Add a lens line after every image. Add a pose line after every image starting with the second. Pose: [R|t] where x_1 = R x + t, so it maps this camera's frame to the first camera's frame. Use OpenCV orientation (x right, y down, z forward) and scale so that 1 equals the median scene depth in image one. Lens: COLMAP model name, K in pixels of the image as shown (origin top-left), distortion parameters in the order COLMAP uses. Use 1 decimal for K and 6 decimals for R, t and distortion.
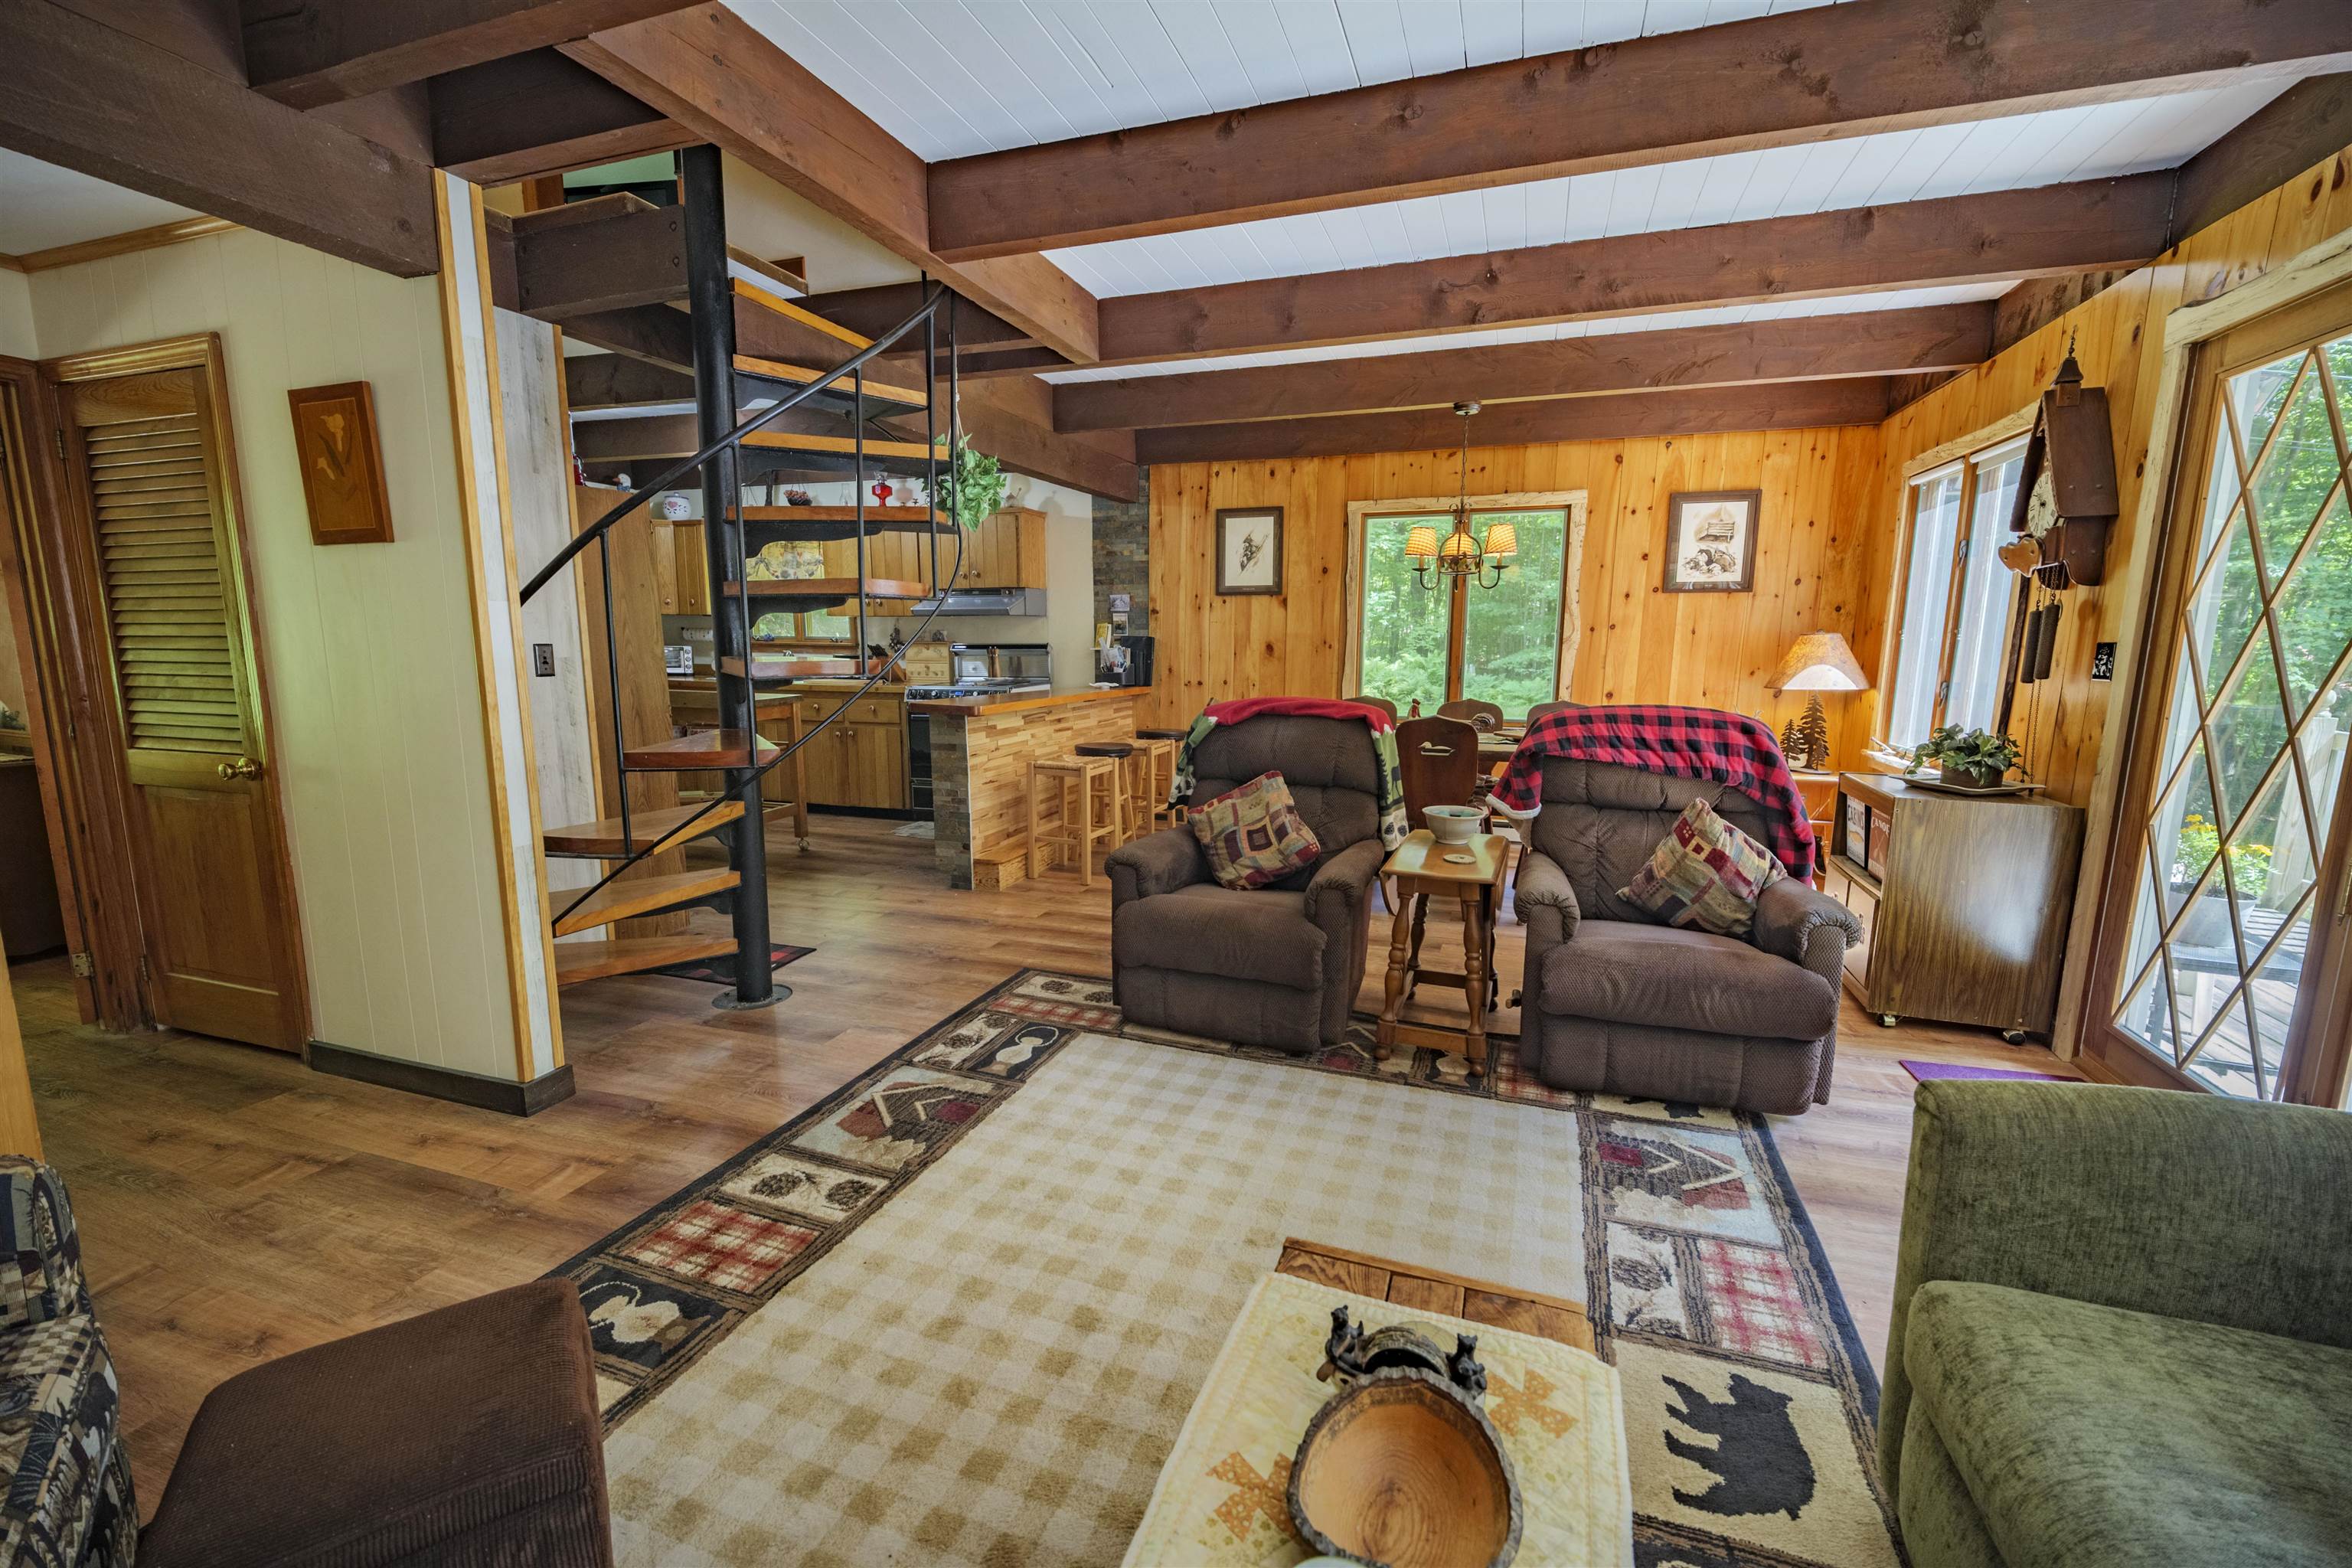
lens RADIAL K [[978.0, 0, 1186.6], [0, 978.0, 786.3], [0, 0, 1]] dist [0.002246, -0.007081]
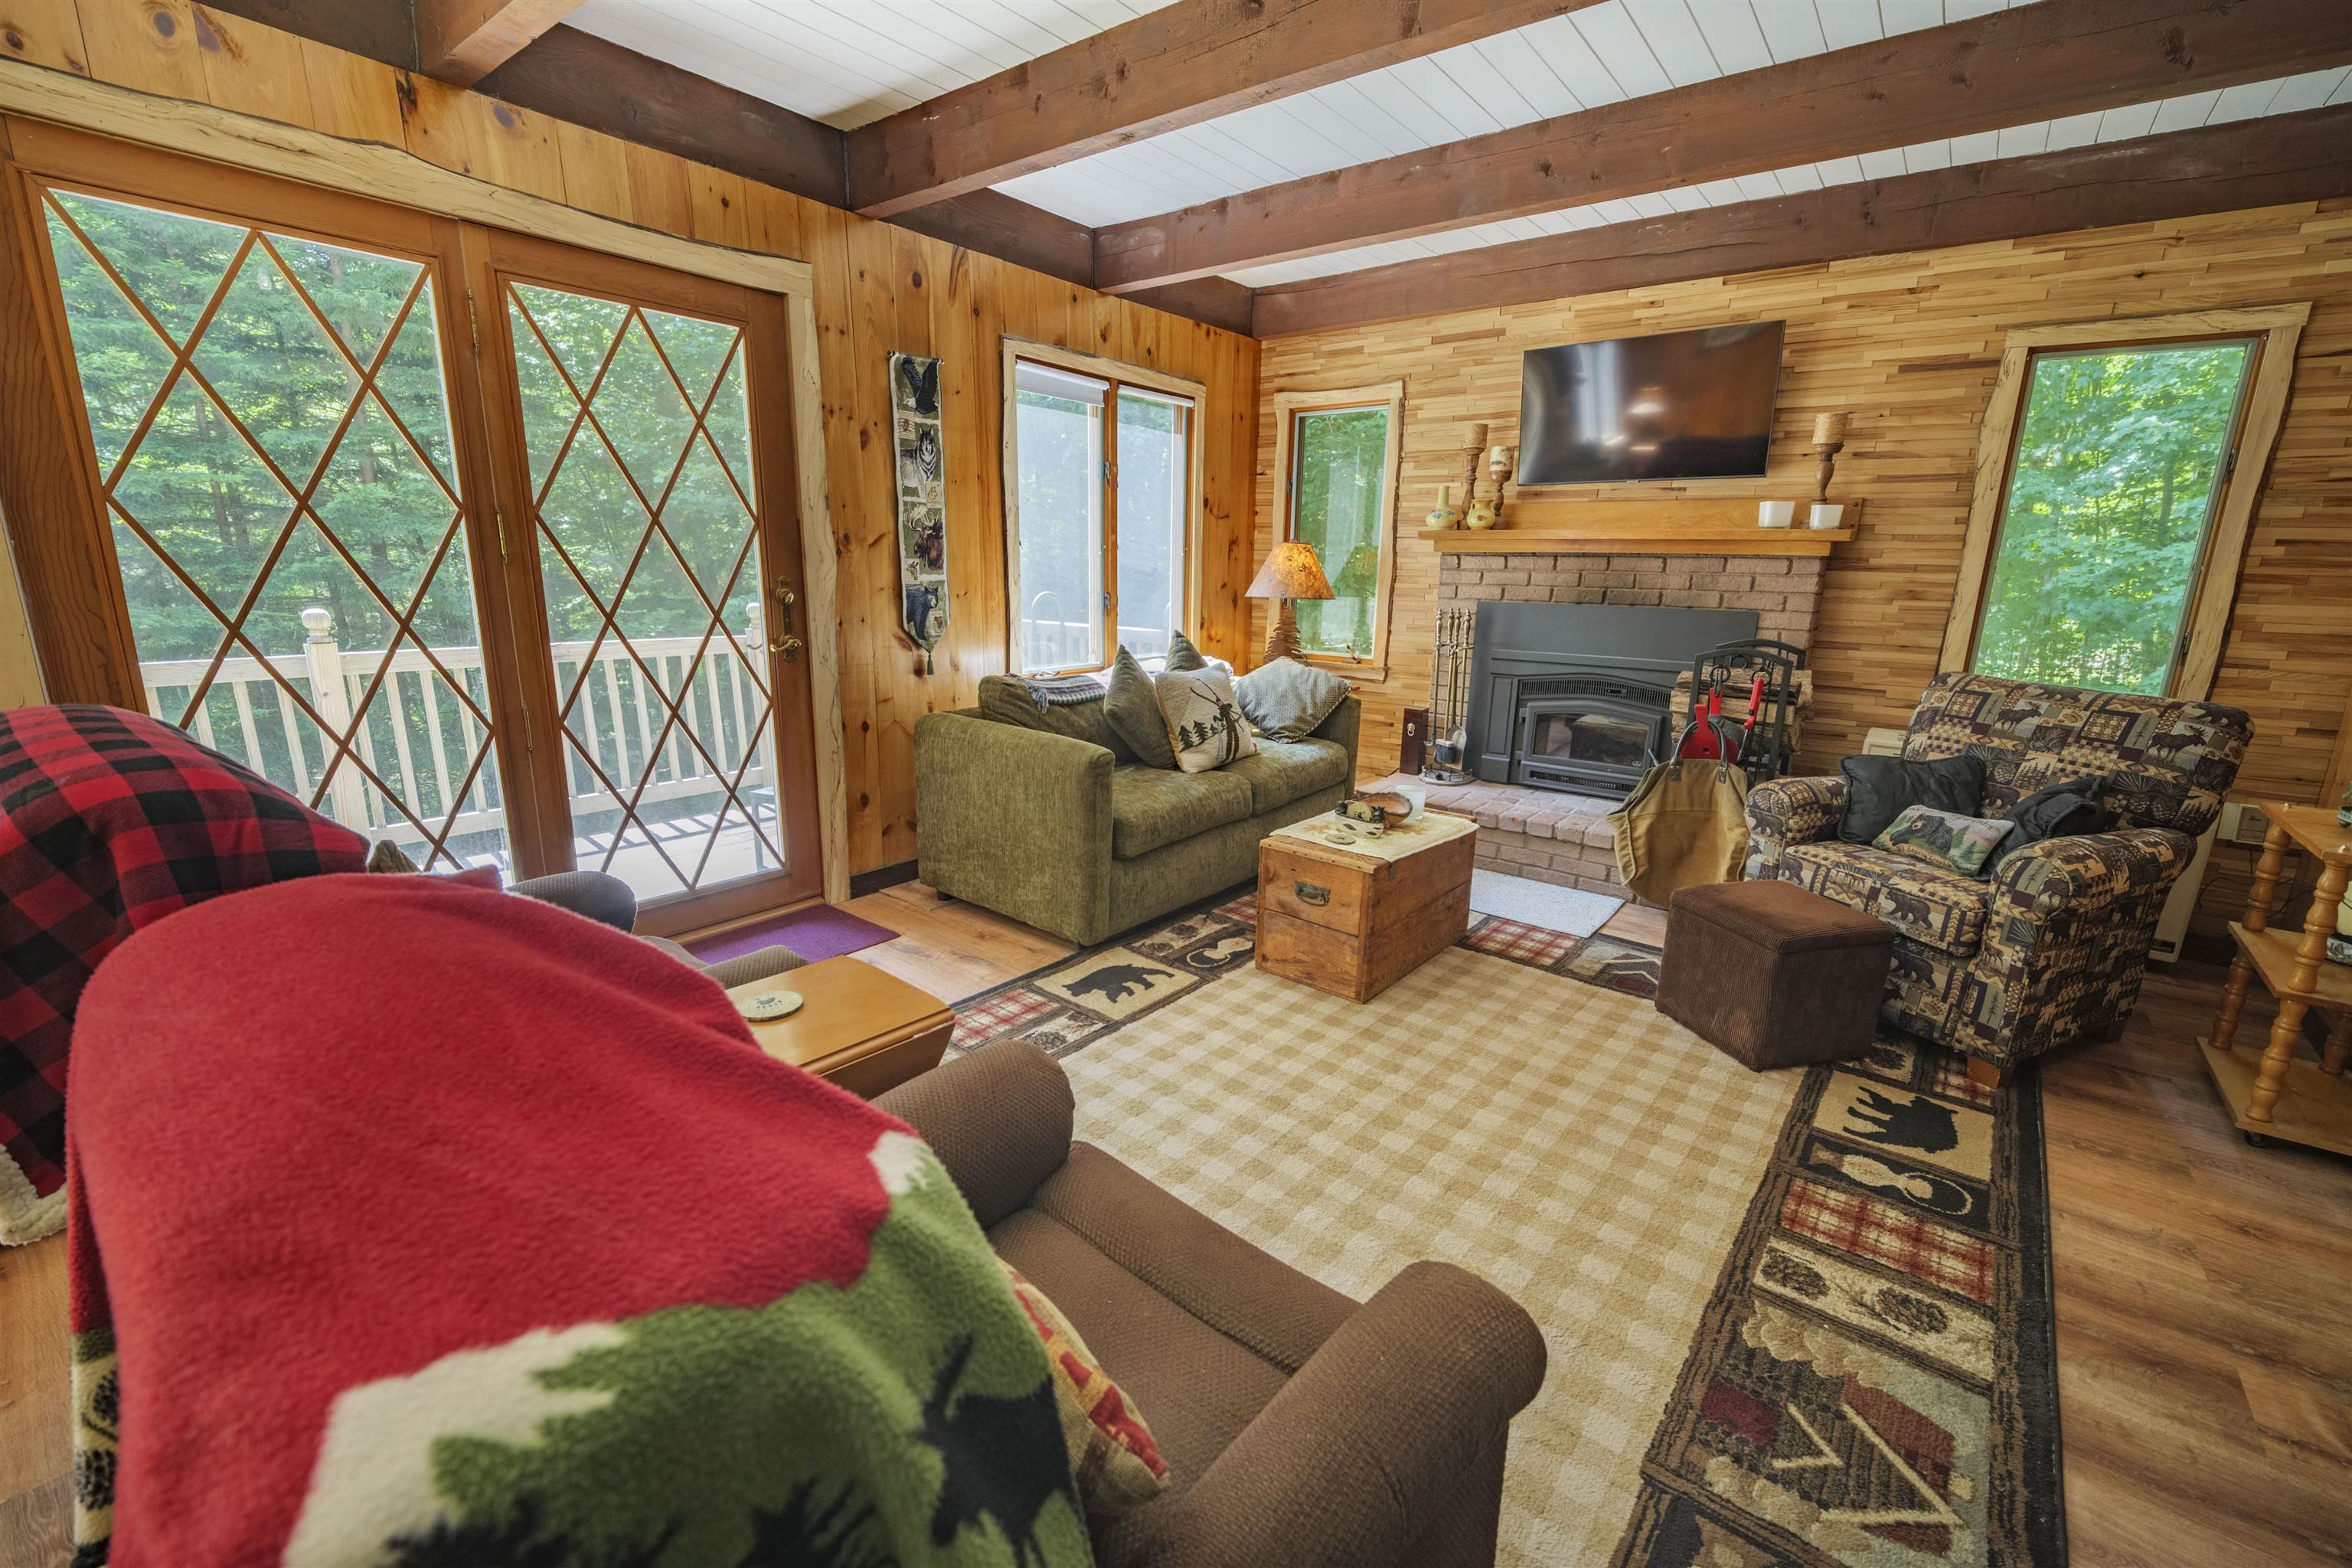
lens RADIAL K [[974.5, 0, 1182.9], [0, 974.5, 790.2], [0, 0, 1]] dist [0.012515, -0.008123]
pose [[-0.946067, -0.102813, 0.307225, -0.071885], [0.022087, 0.925633, 0.377776, -0.265615], [-0.323218, 0.364187, -0.873440, 1.680503]]
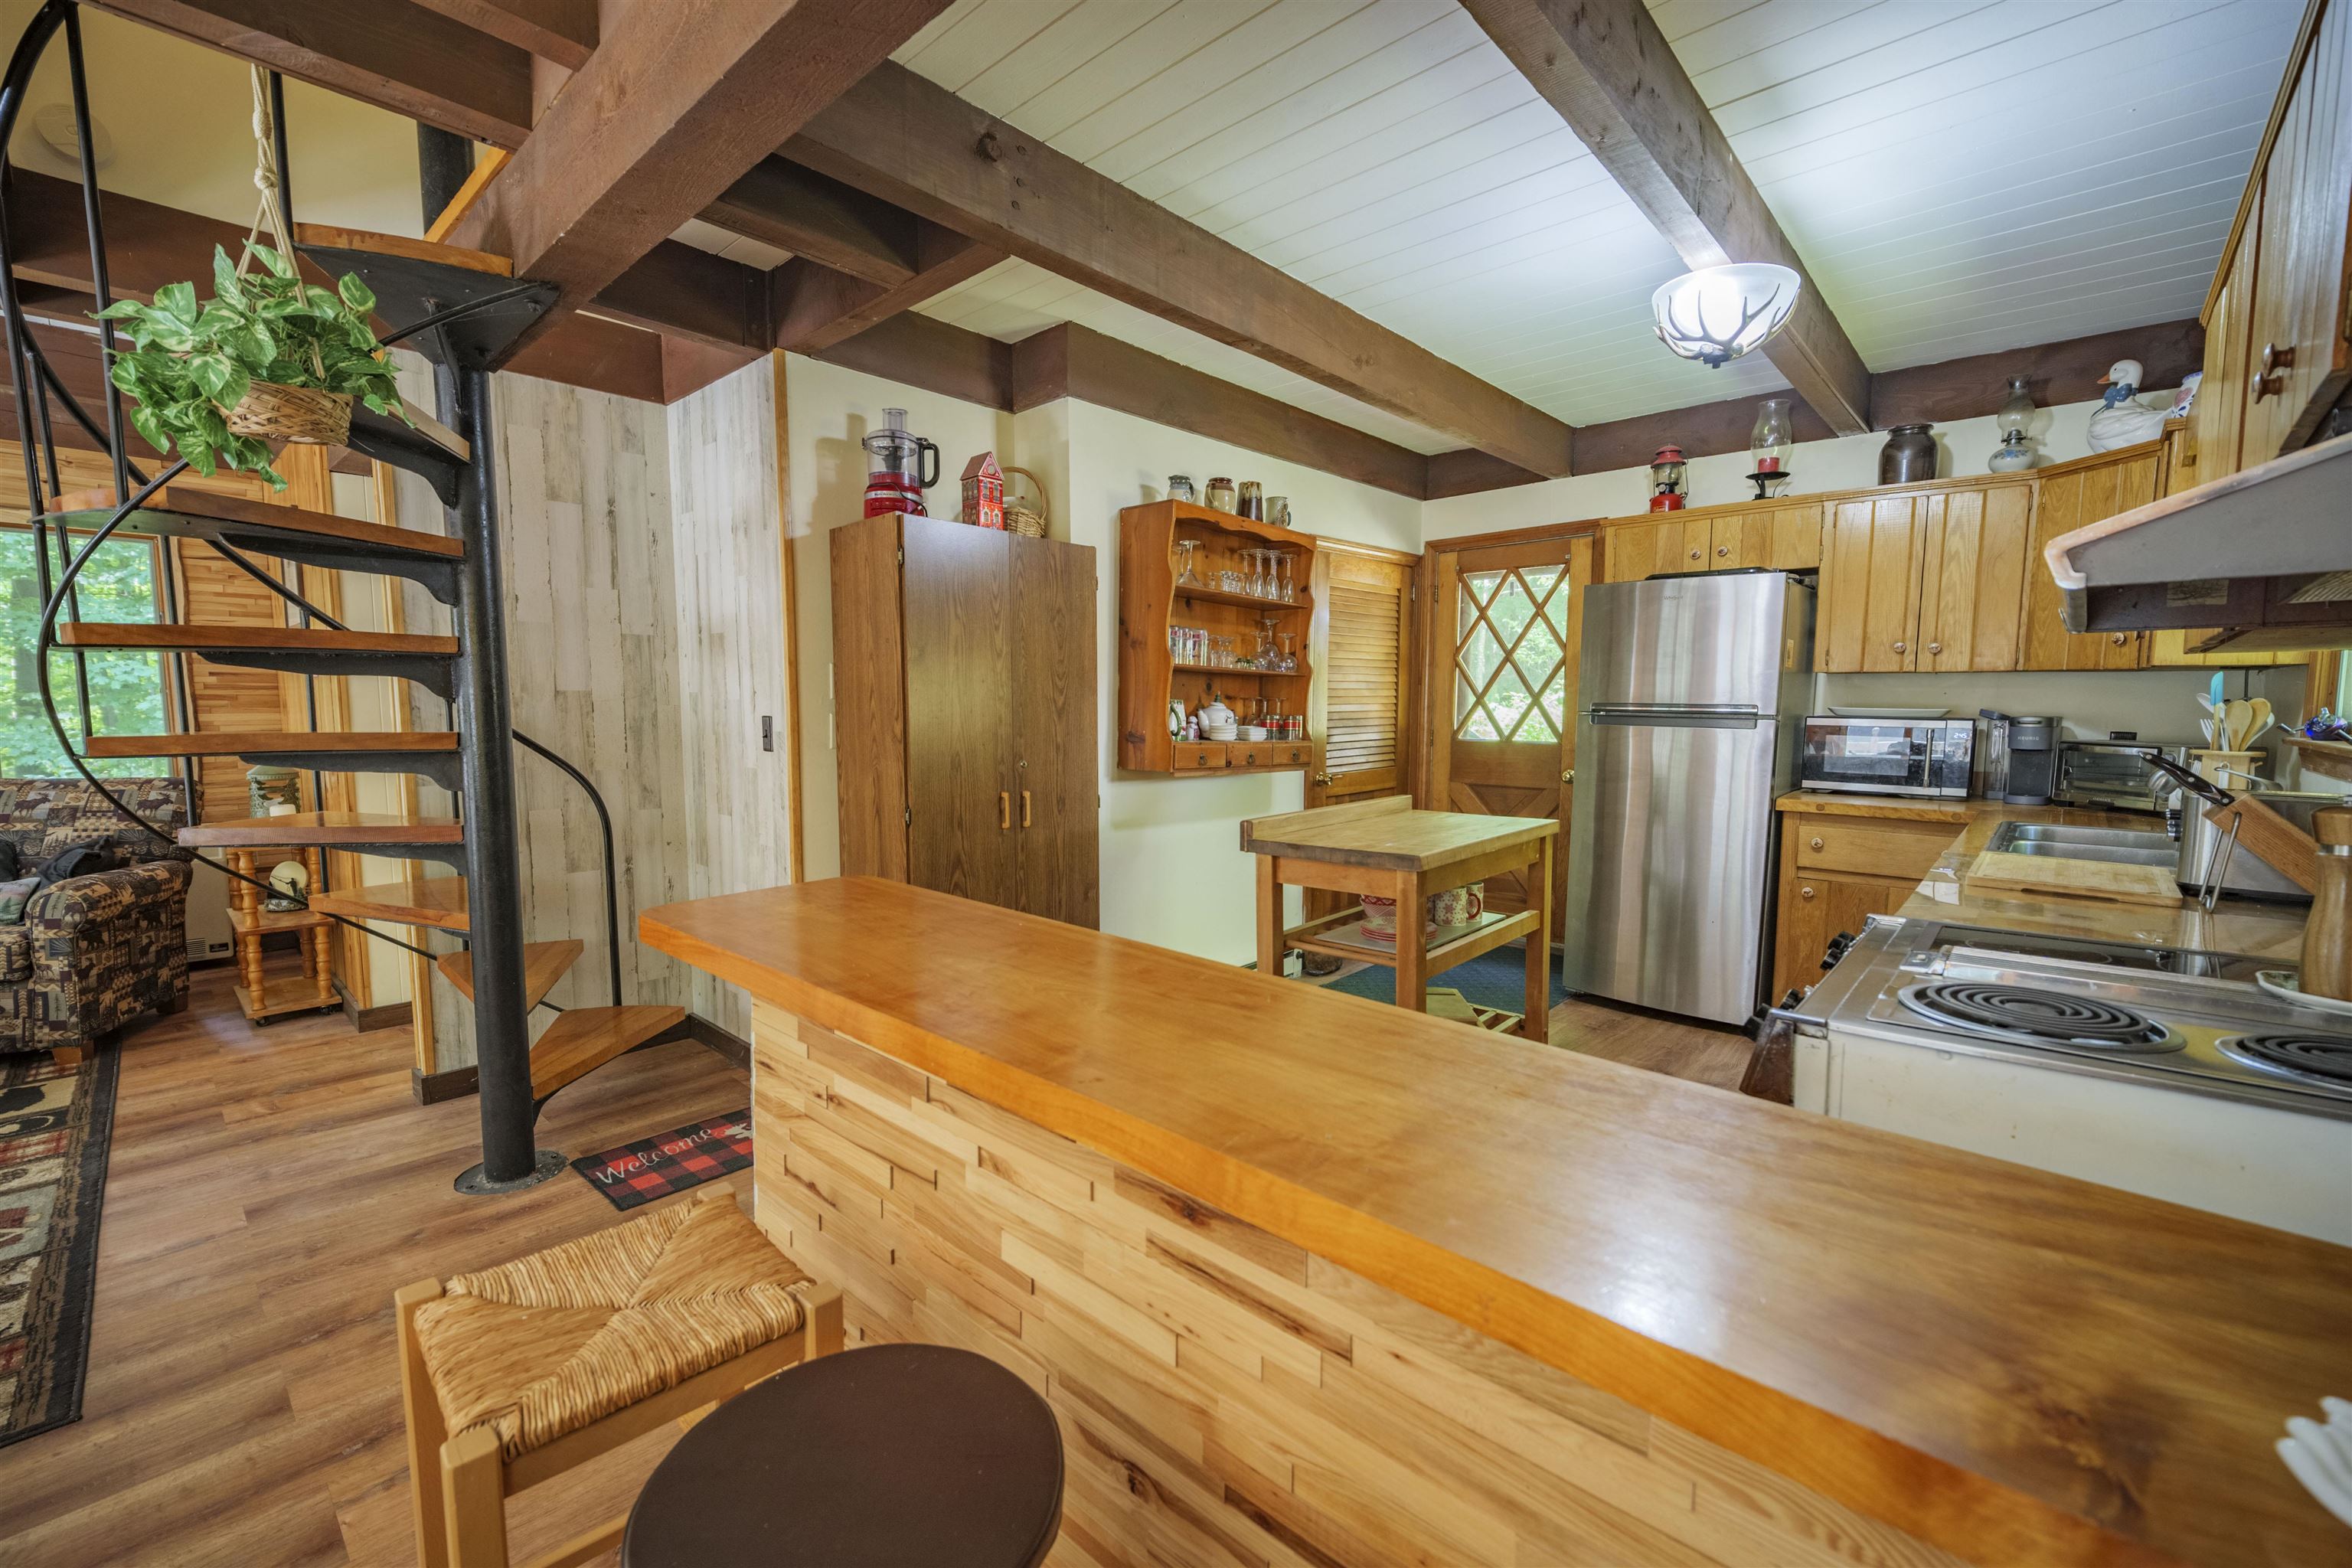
lens RADIAL K [[978.7, 0, 1180.6], [0, 978.7, 787.8], [0, 0, 1]] dist [-0.003338, 0.000645]
pose [[-0.393391, 0.073973, -0.916390, 0.050350], [-0.151092, 0.978003, 0.143808, -0.409525], [0.906871, 0.195032, -0.373561, 2.560317]]
